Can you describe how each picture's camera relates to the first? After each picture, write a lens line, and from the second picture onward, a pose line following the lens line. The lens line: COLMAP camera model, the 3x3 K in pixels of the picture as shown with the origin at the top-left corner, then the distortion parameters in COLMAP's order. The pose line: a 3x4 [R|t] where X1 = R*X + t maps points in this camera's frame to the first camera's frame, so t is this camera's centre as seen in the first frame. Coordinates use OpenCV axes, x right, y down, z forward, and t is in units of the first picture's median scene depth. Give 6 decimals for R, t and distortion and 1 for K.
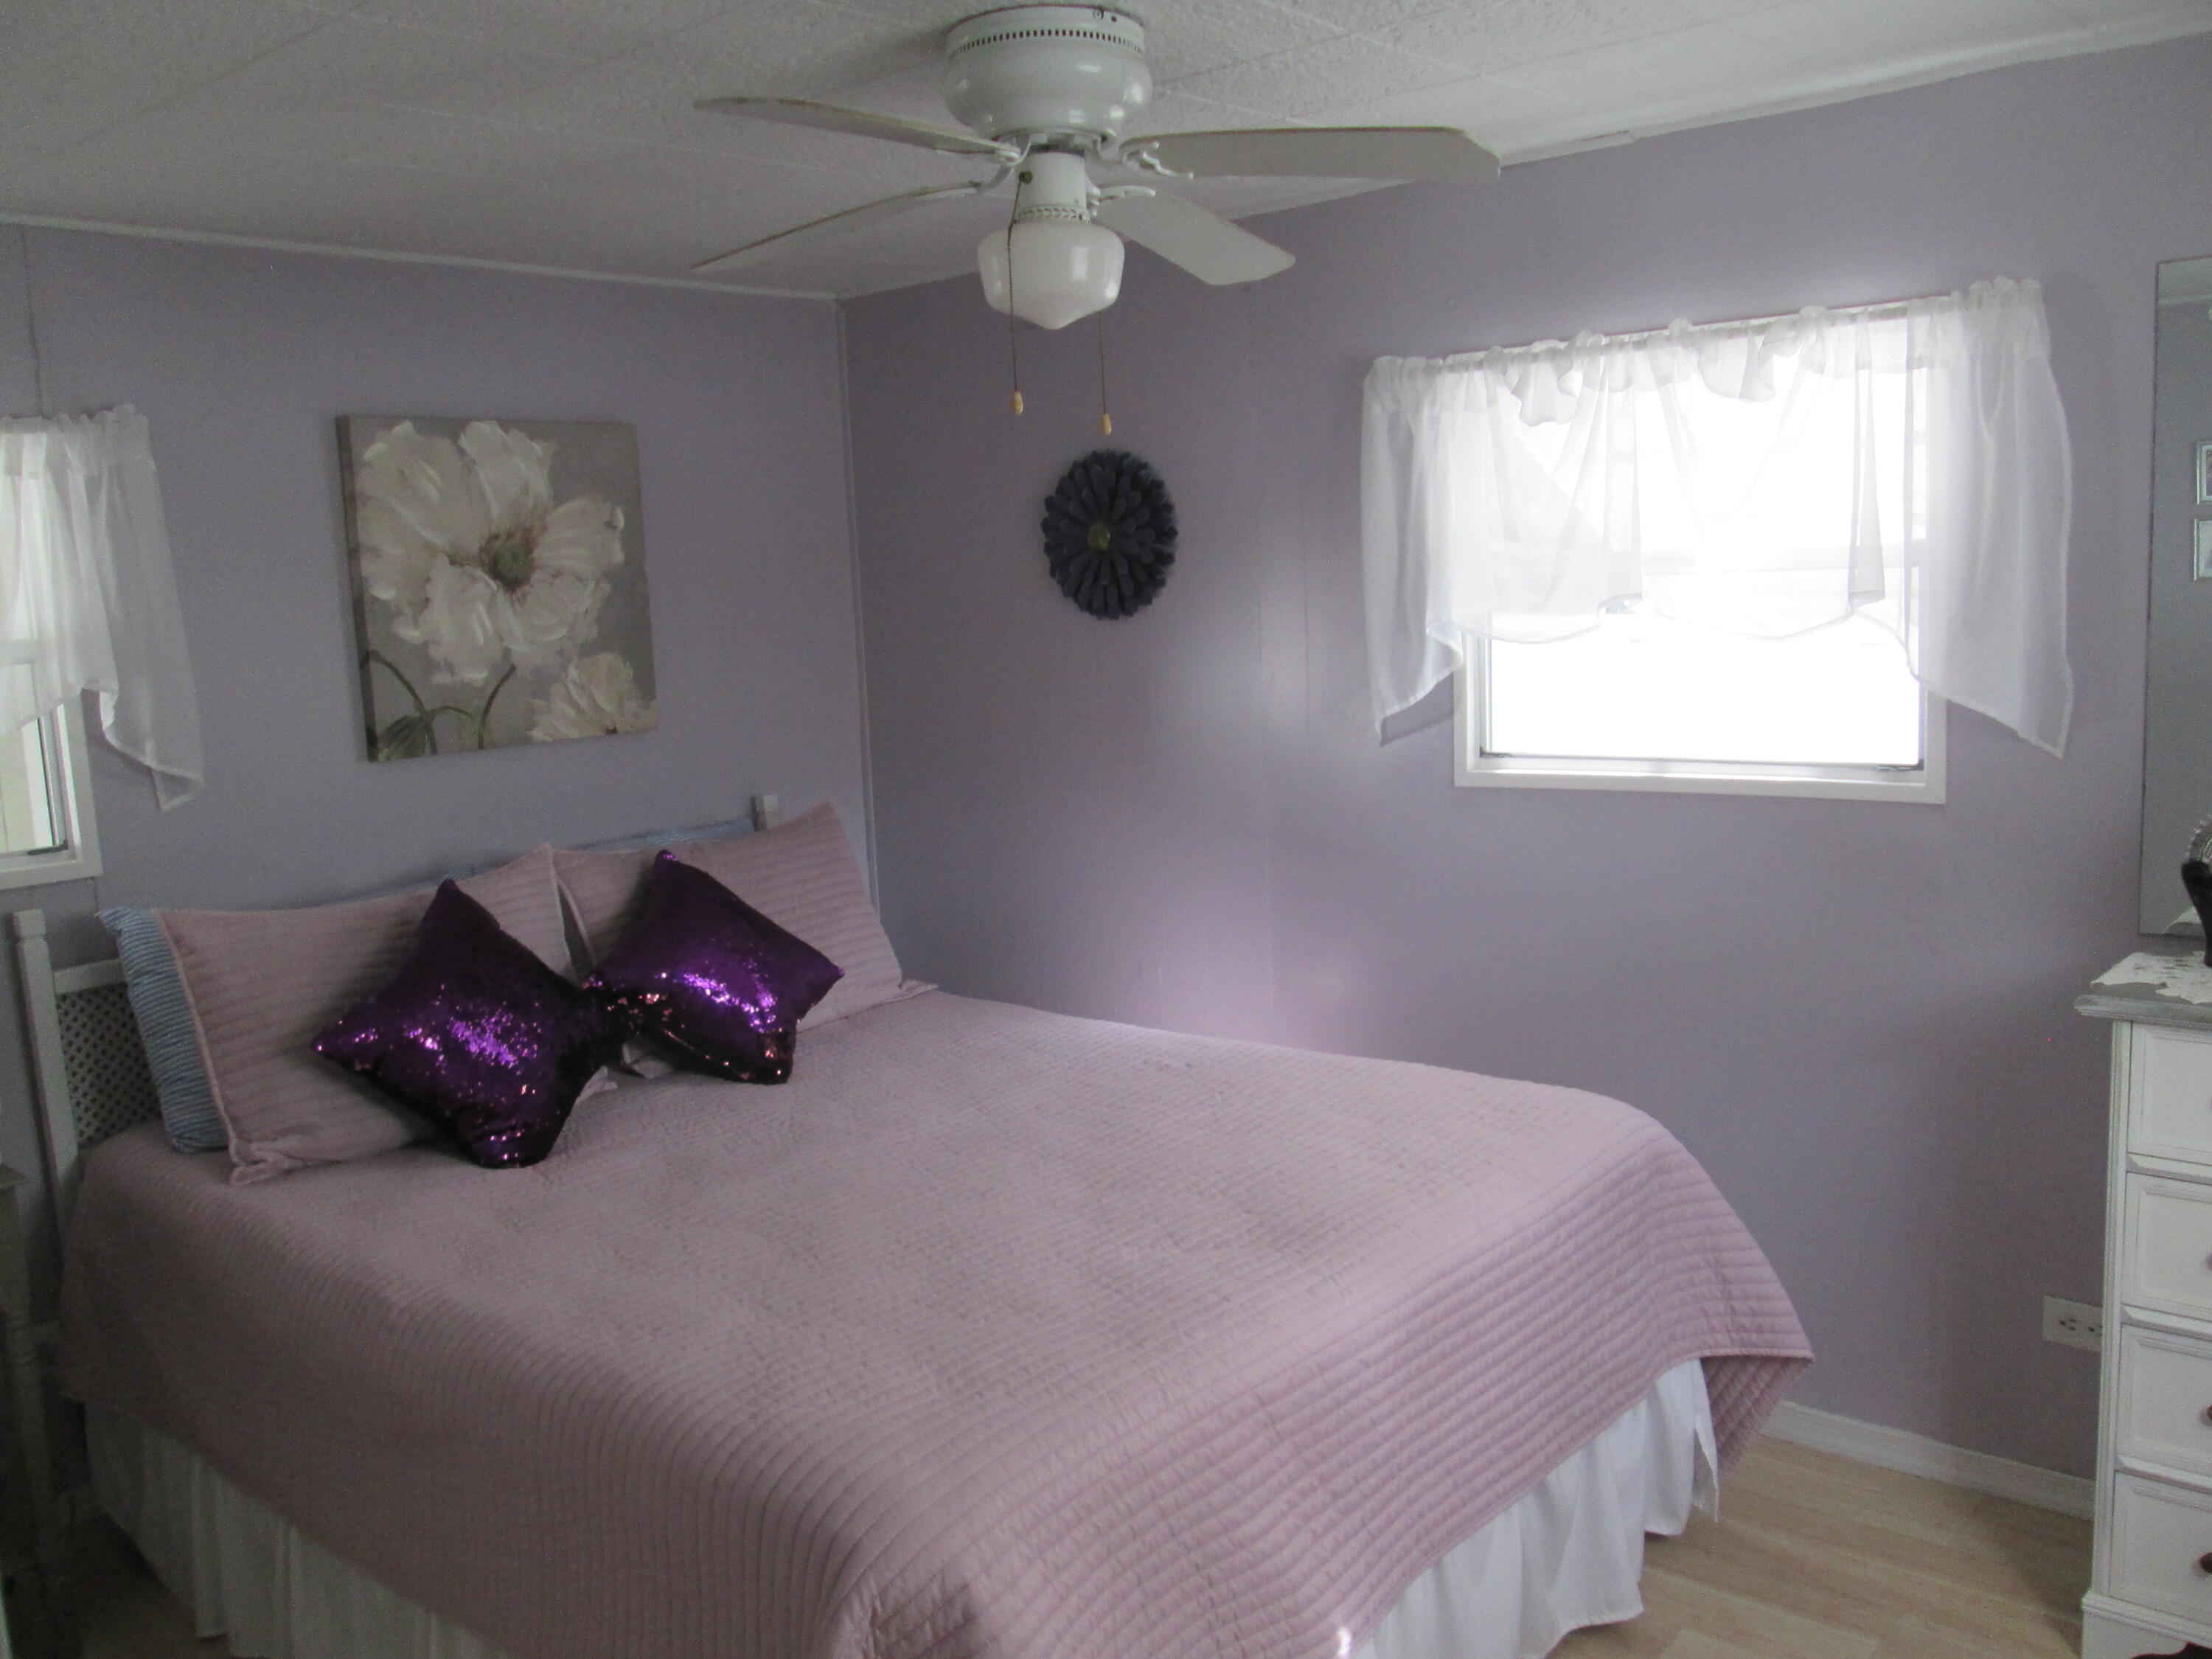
lens RADIAL K [[1843.1, 0, 1112.4], [0, 1843.1, 824.8], [0, 0, 1]] dist [-0.051398, 0.029889]
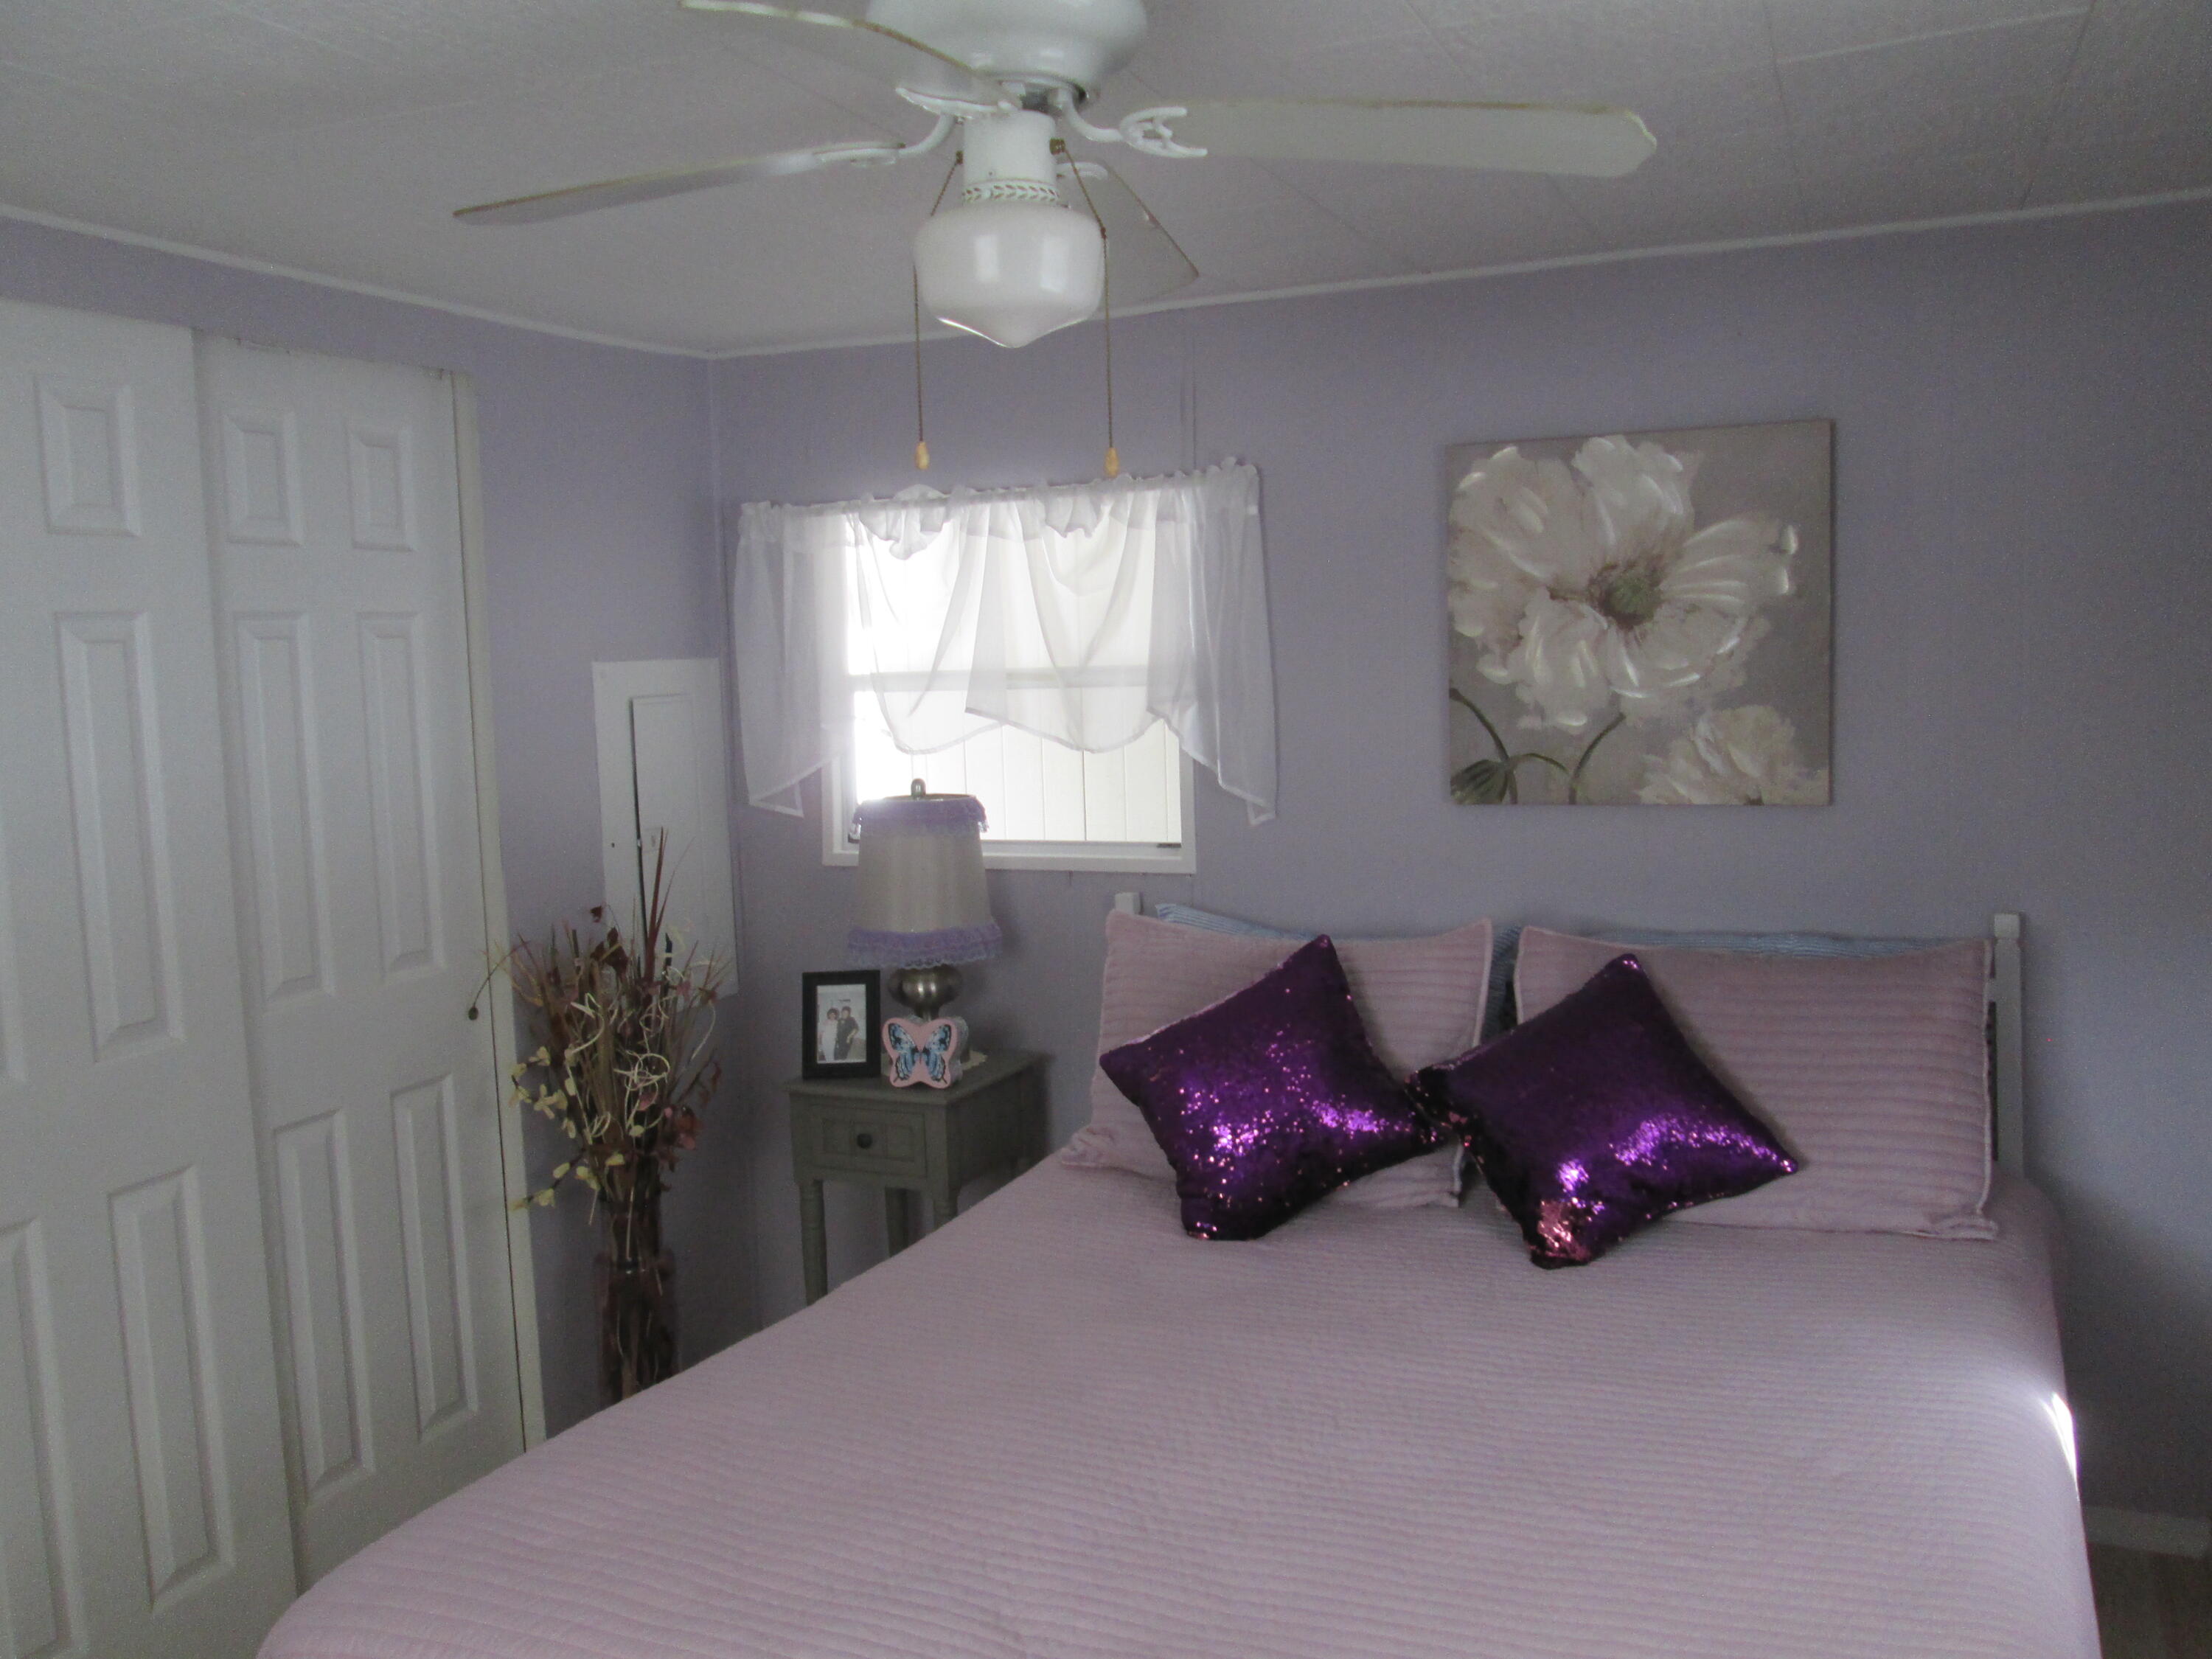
lens RADIAL K [[1843.1, 0, 1110.3], [0, 1843.1, 824.3], [0, 0, 1]] dist [-0.051398, 0.029889]
pose [[0.295610, 0.130752, -0.946318, 0.441879], [-0.111167, 0.988568, 0.101863, -0.098233], [0.948818, 0.075087, 0.306766, 0.510887]]
